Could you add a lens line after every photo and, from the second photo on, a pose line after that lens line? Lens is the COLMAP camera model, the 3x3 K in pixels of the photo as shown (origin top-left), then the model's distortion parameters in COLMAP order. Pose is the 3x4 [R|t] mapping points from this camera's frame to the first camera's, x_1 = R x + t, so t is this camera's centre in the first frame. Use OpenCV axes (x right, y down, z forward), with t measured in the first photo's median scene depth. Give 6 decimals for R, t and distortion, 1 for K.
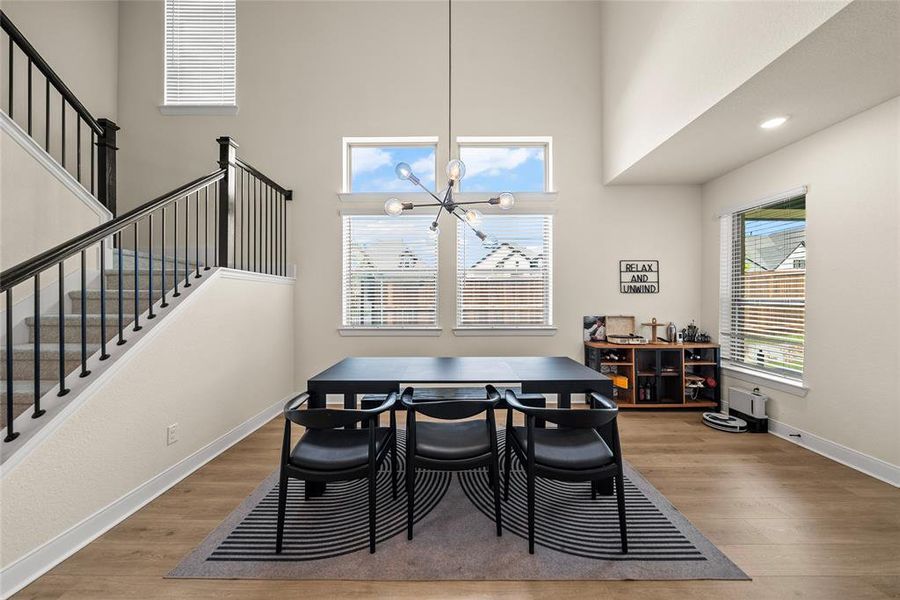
lens RADIAL K [[313.4, 0, 450.0], [0, 313.4, 299.3], [0, 0, 1]] dist [-0.006354, 0.000120]
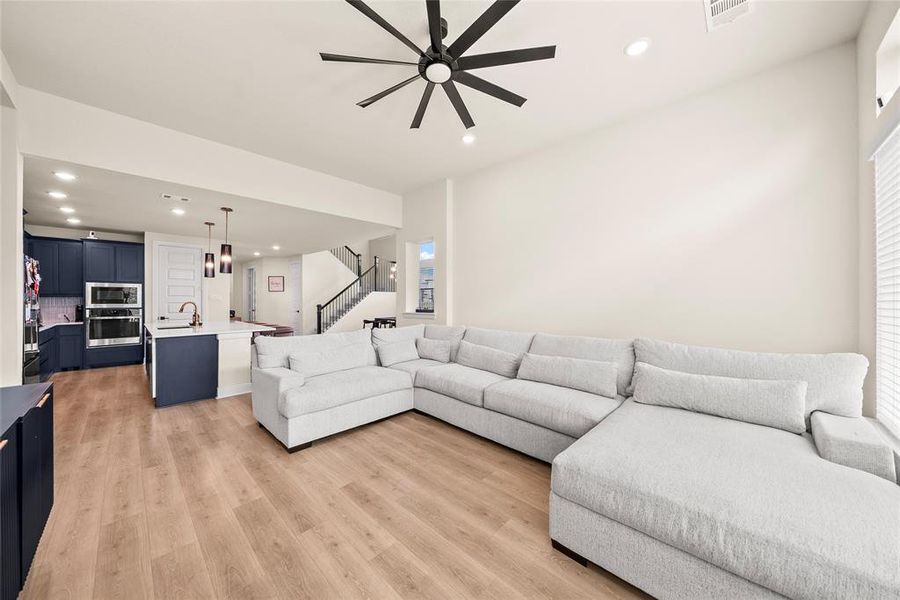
lens RADIAL K [[313.8, 0, 448.8], [0, 313.8, 298.3], [0, 0, 1]] dist [-0.003246, -0.000027]
pose [[0.721094, -0.001910, -0.692835, 1.825121], [0.001223, 0.999998, -0.001484, -0.007042], [0.692836, 0.000222, 0.721095, -0.800670]]
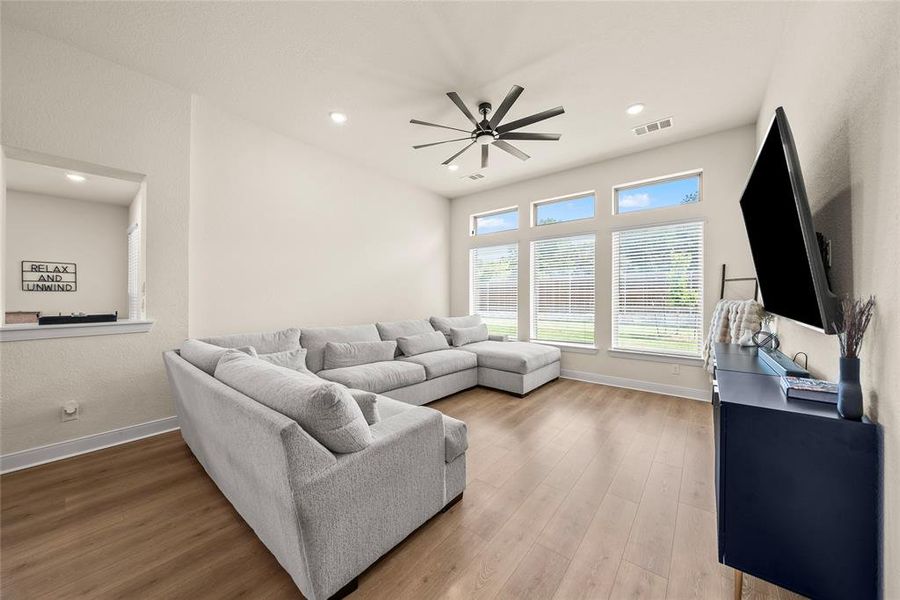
lens RADIAL K [[313.8, 0, 448.8], [0, 313.8, 298.3], [0, 0, 1]] dist [-0.003246, -0.000027]
pose [[0.631424, -0.003637, 0.775430, 0.656686], [-0.000847, 0.999985, 0.005380, -0.001424], [-0.775438, -0.004054, 0.631411, -0.856460]]
